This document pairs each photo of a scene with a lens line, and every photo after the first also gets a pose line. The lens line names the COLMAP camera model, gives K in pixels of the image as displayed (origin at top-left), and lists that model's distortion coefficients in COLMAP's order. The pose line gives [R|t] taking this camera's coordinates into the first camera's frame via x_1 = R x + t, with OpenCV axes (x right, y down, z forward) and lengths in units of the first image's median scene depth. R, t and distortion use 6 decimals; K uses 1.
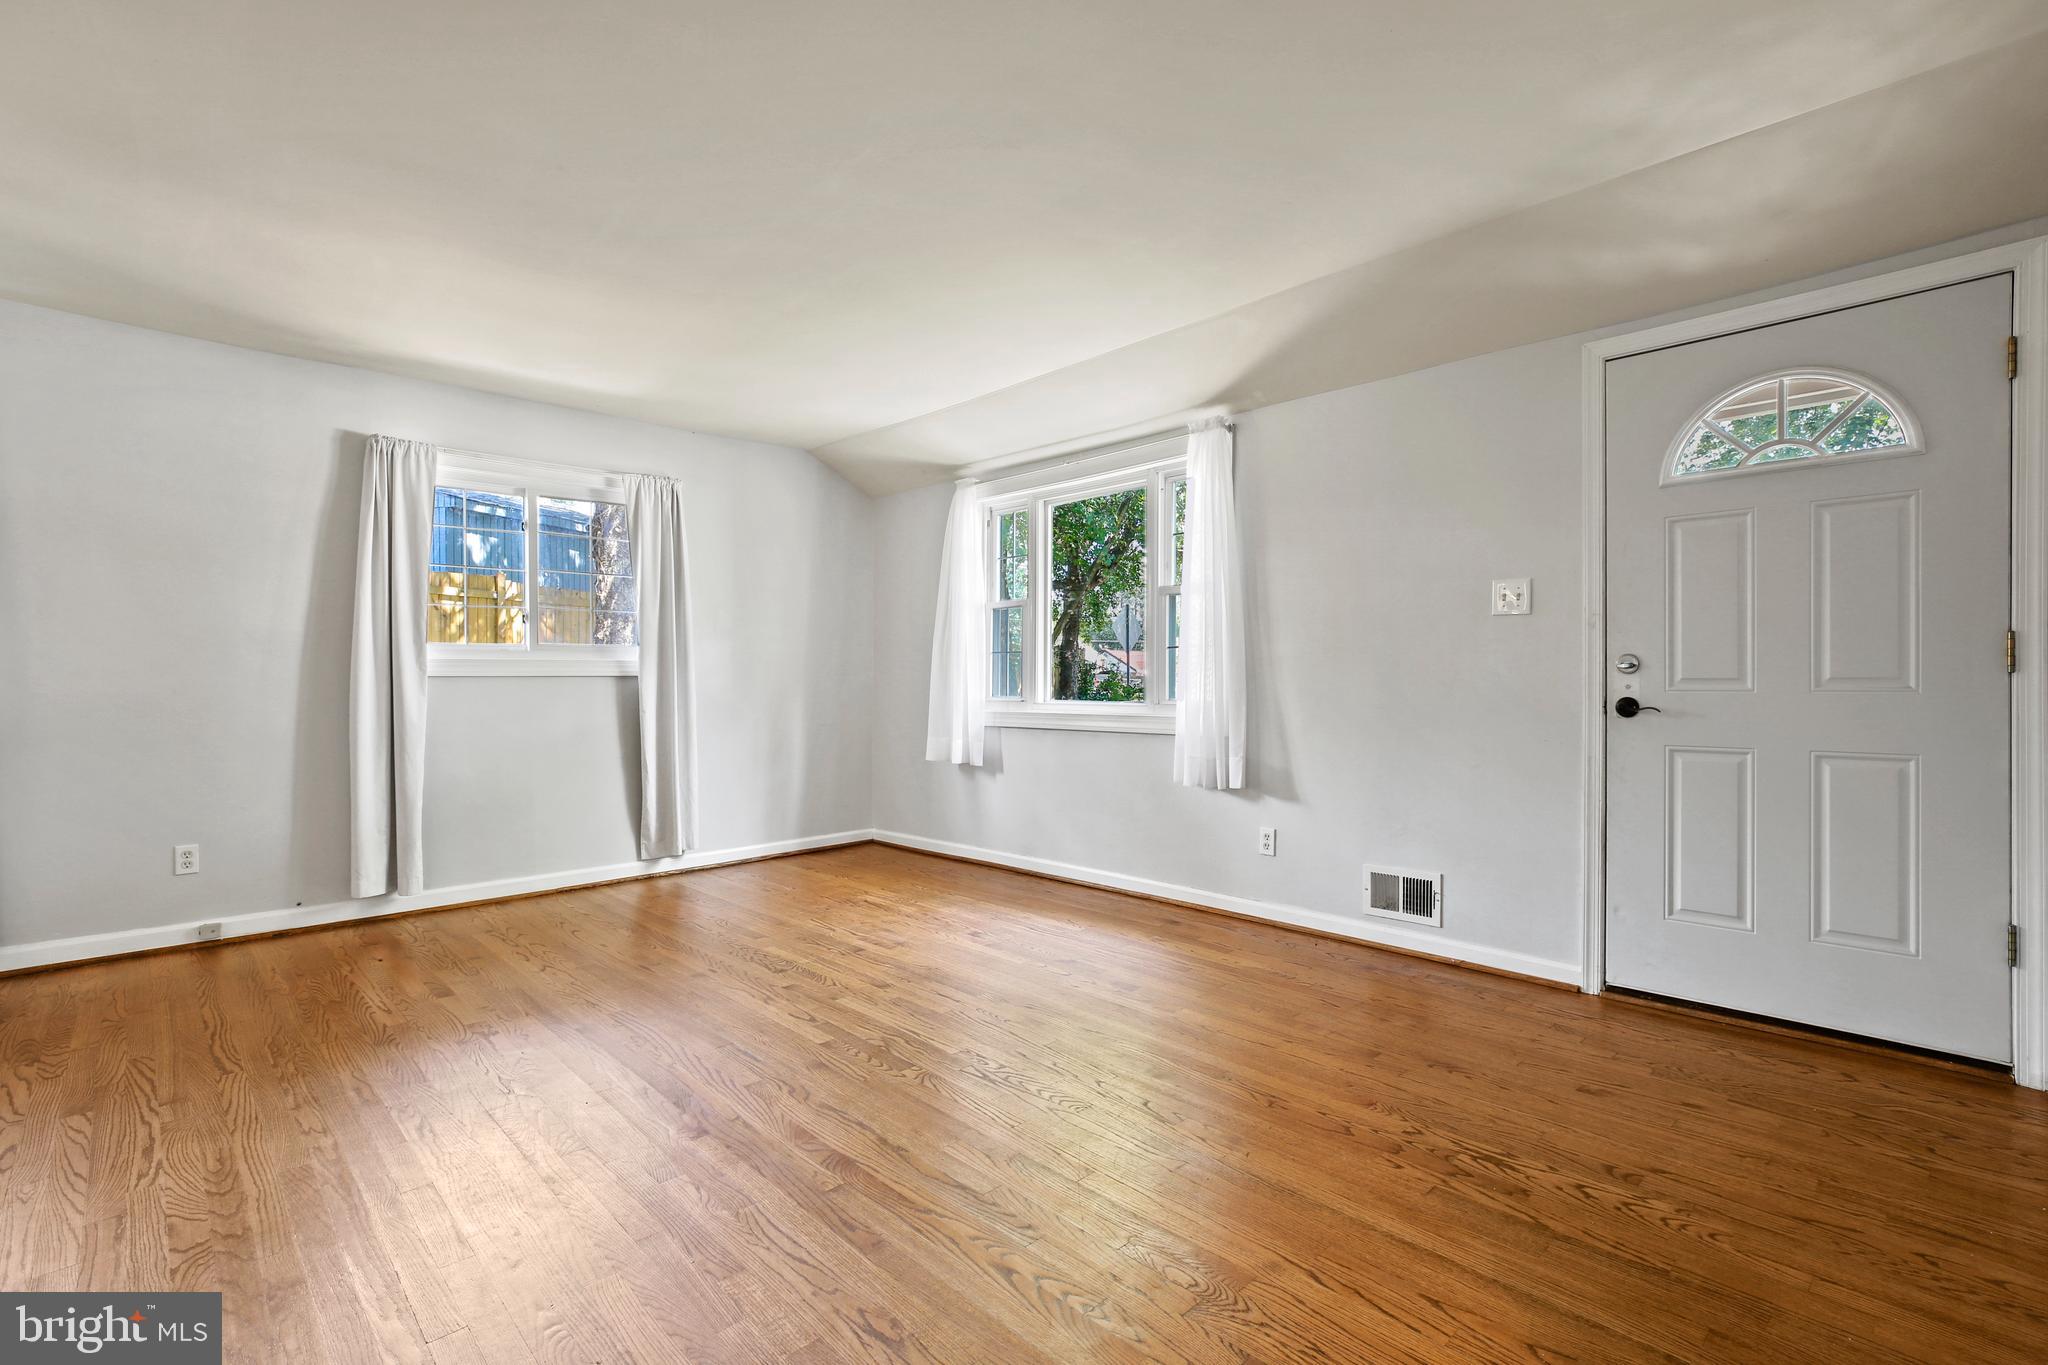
lens RADIAL K [[944.5, 0, 1024.0], [0, 944.5, 682.5], [0, 0, 1]] dist [-0.004983, -0.000223]
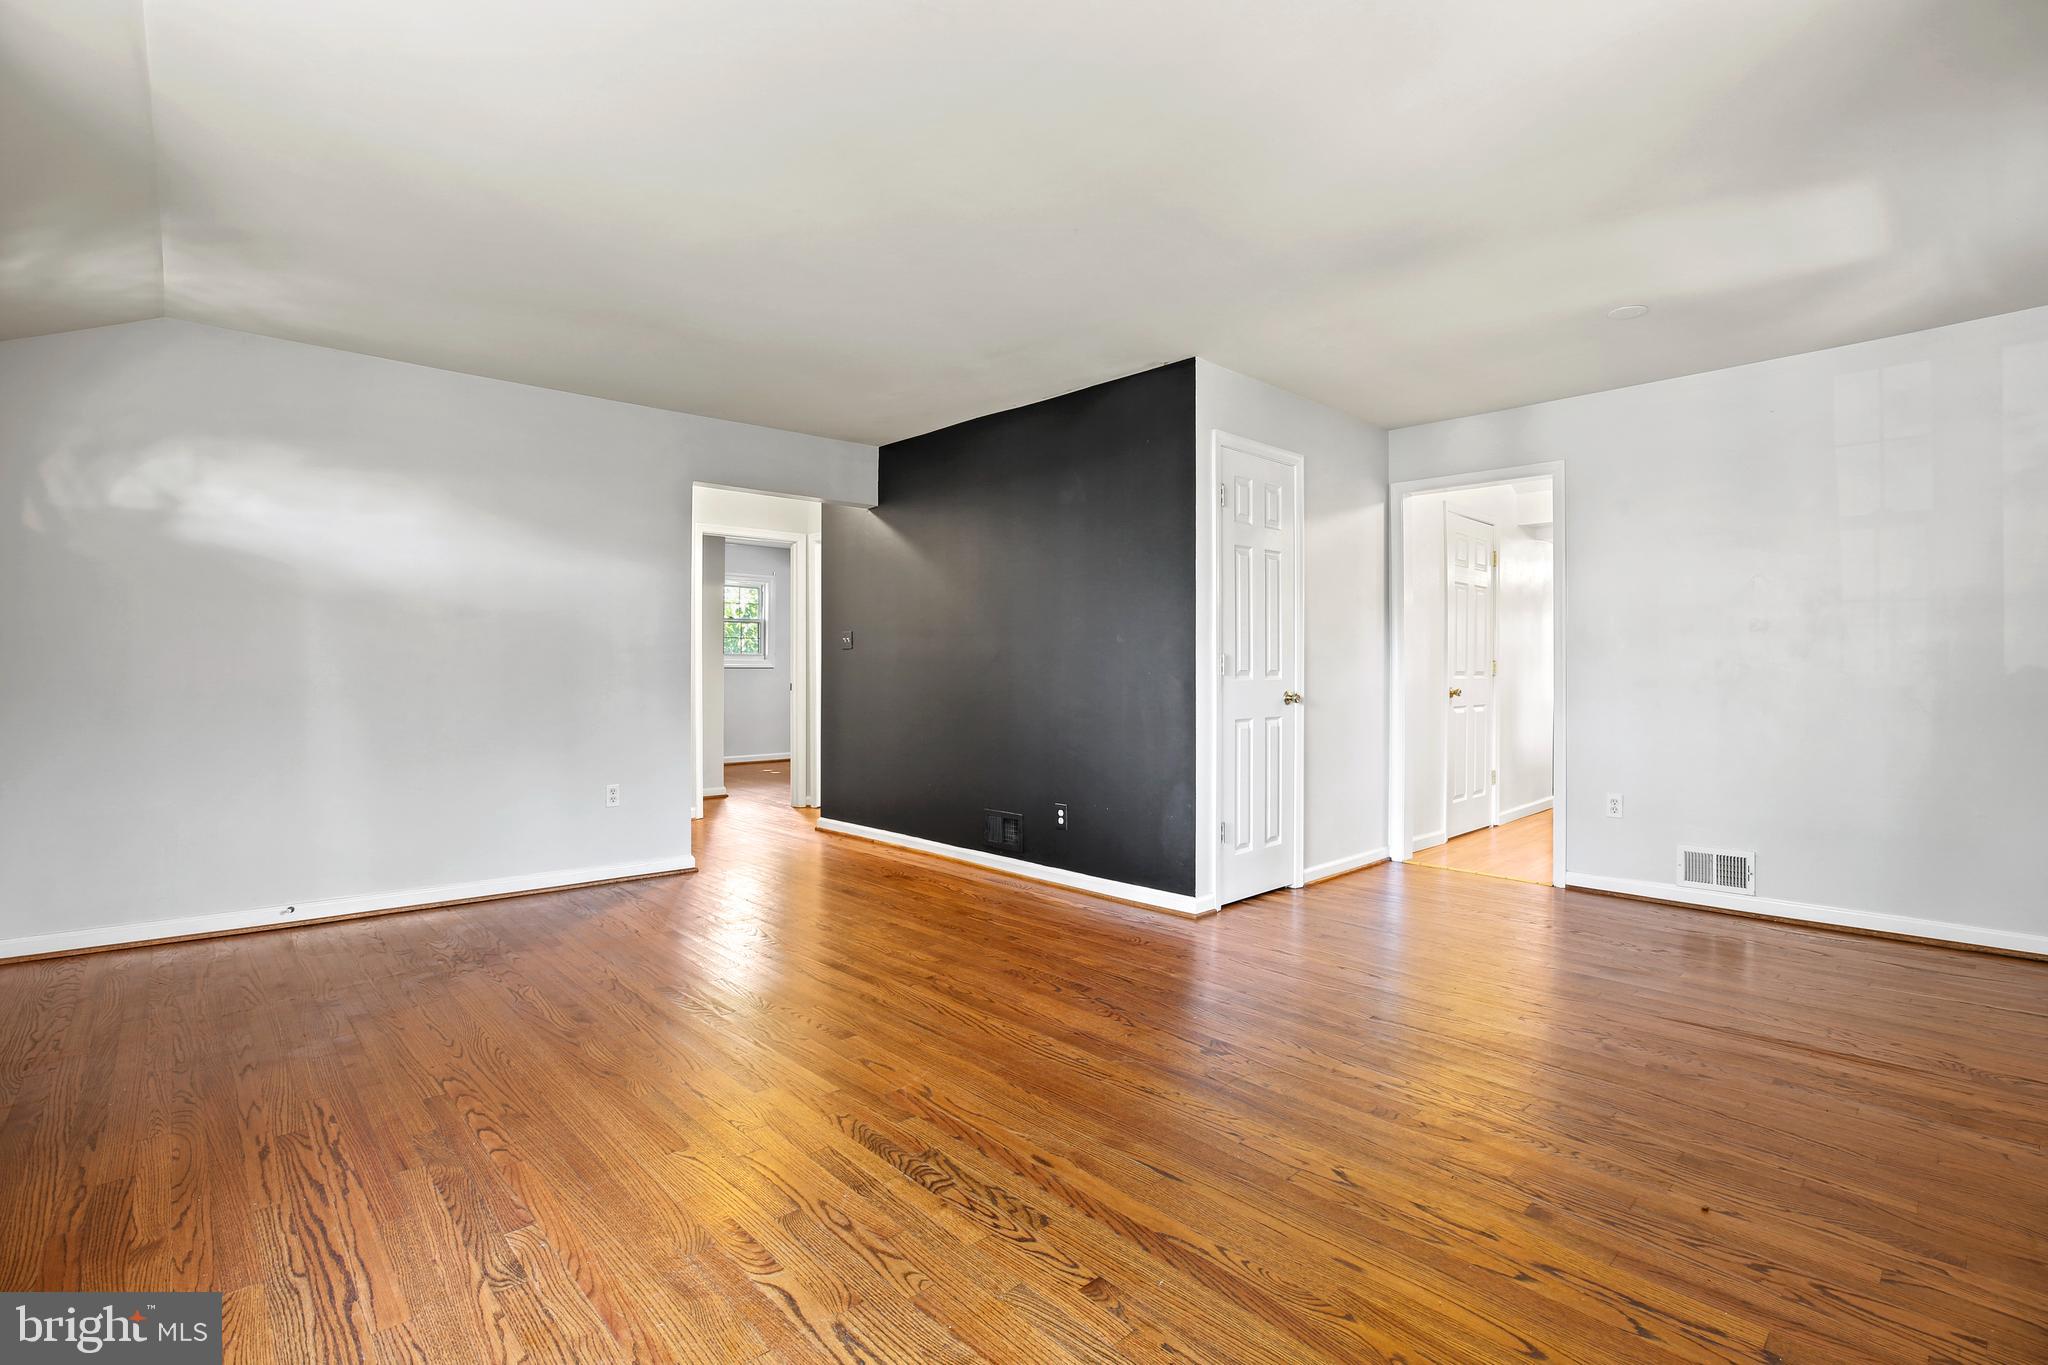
lens RADIAL K [[938.5, 0, 1024.0], [0, 938.5, 682.5], [0, 0, 1]] dist [-0.037824, -0.000213]
pose [[-0.999954, 0.000372, 0.009615, -0.325833], [0.000524, 0.999874, 0.015848, -0.007406], [-0.009608, 0.015852, -0.999828, 1.592163]]
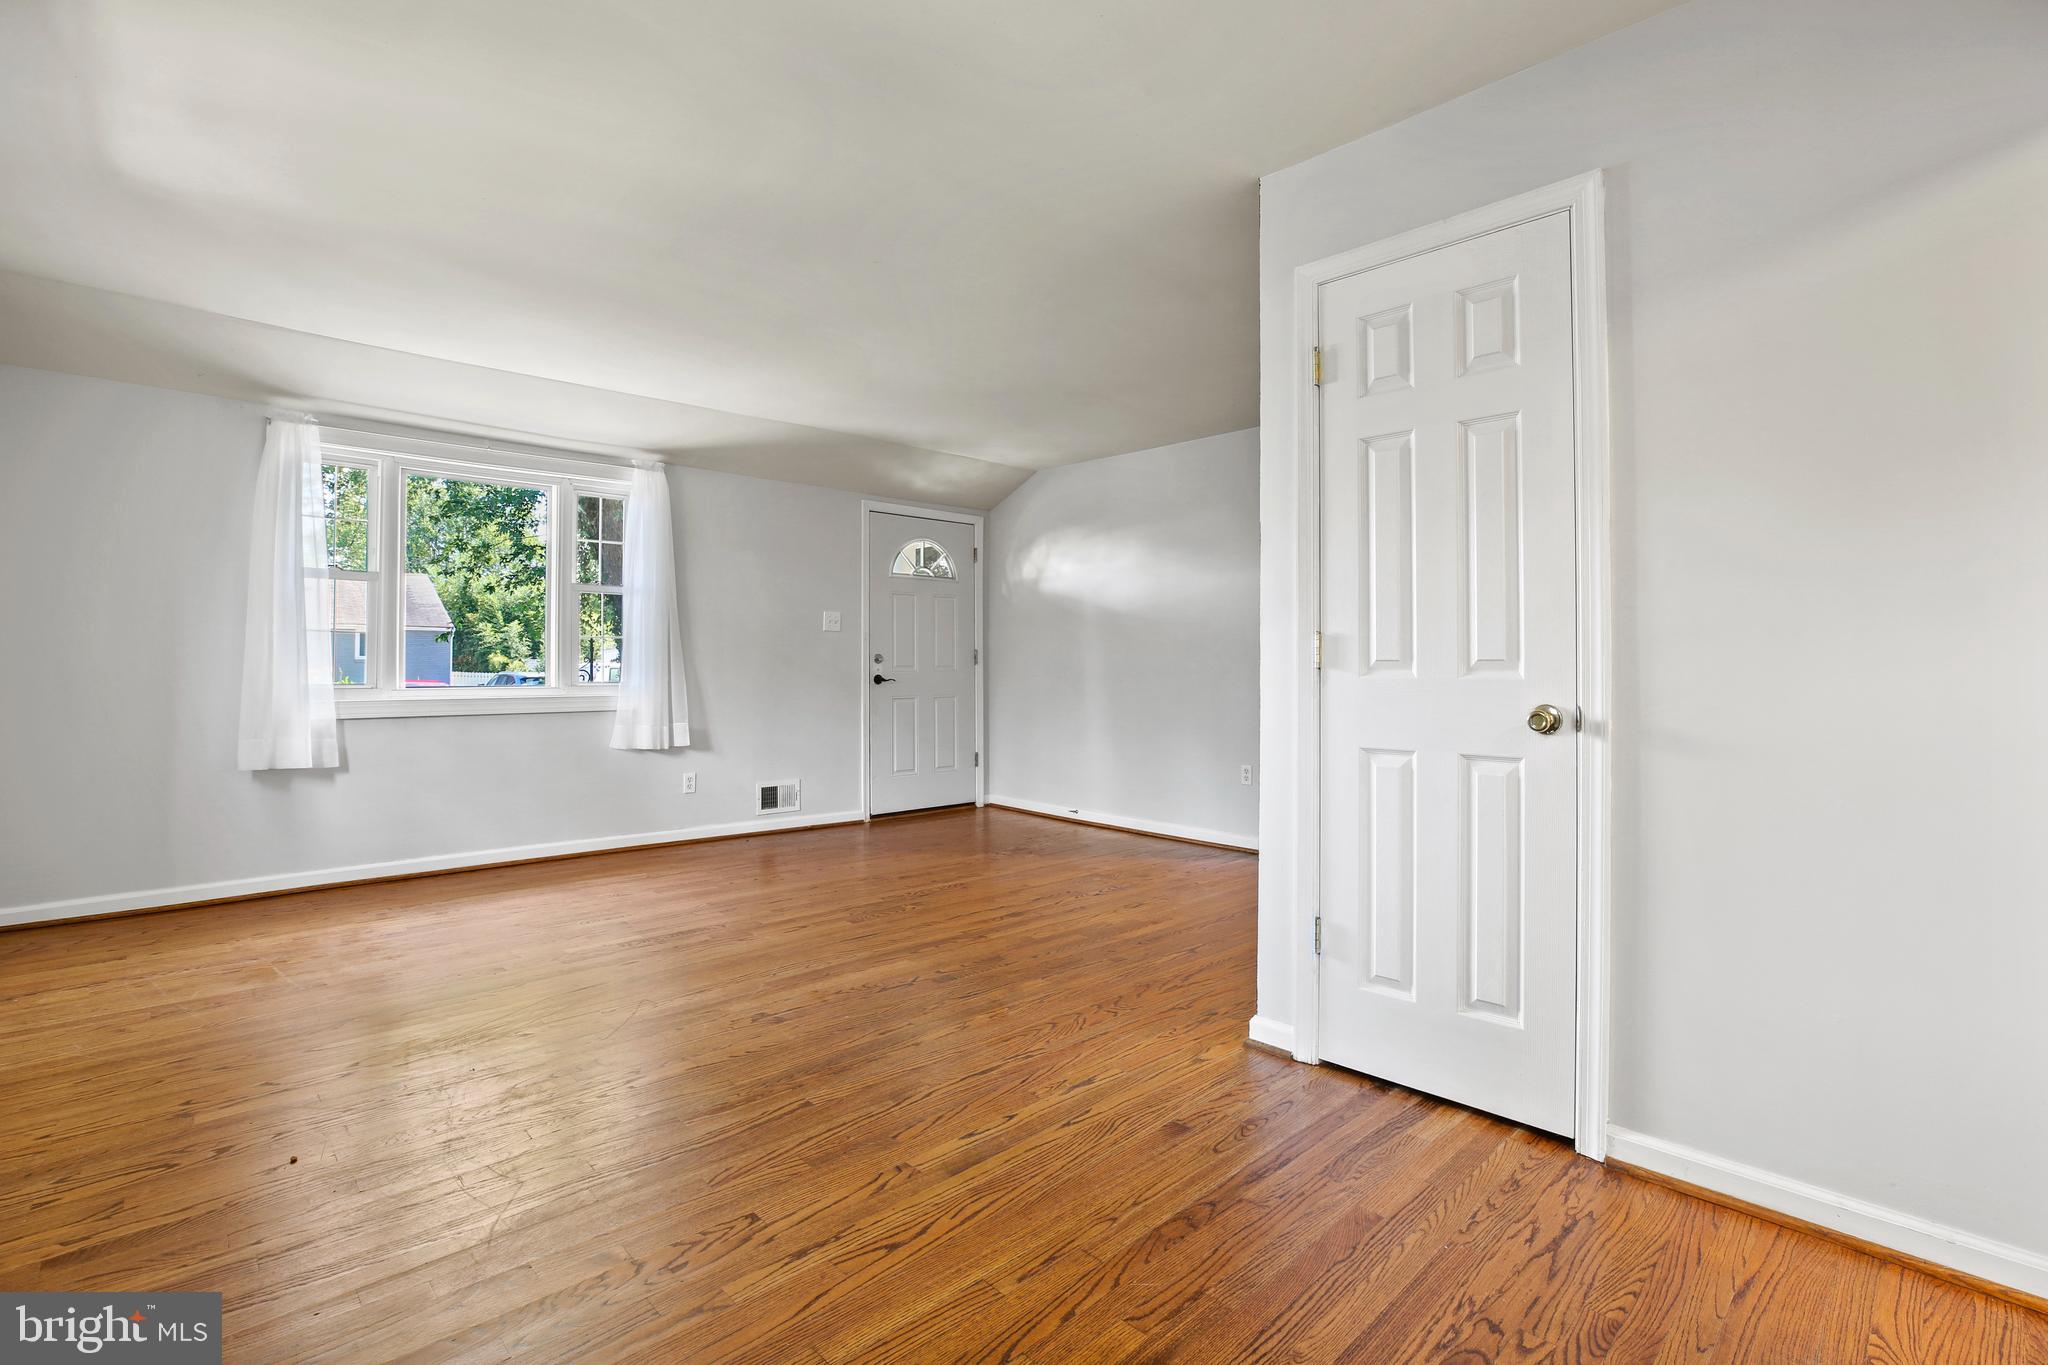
lens RADIAL K [[949.4, 0, 1023.7], [0, 949.4, 662.7], [0, 0, 1]] dist [-0.035078, 0.000197]
pose [[0.007313, 0.006984, 0.999949, -1.305376], [0.000031, 0.999976, -0.006984, 0.003156], [-0.999973, 0.000082, 0.007313, 0.588892]]
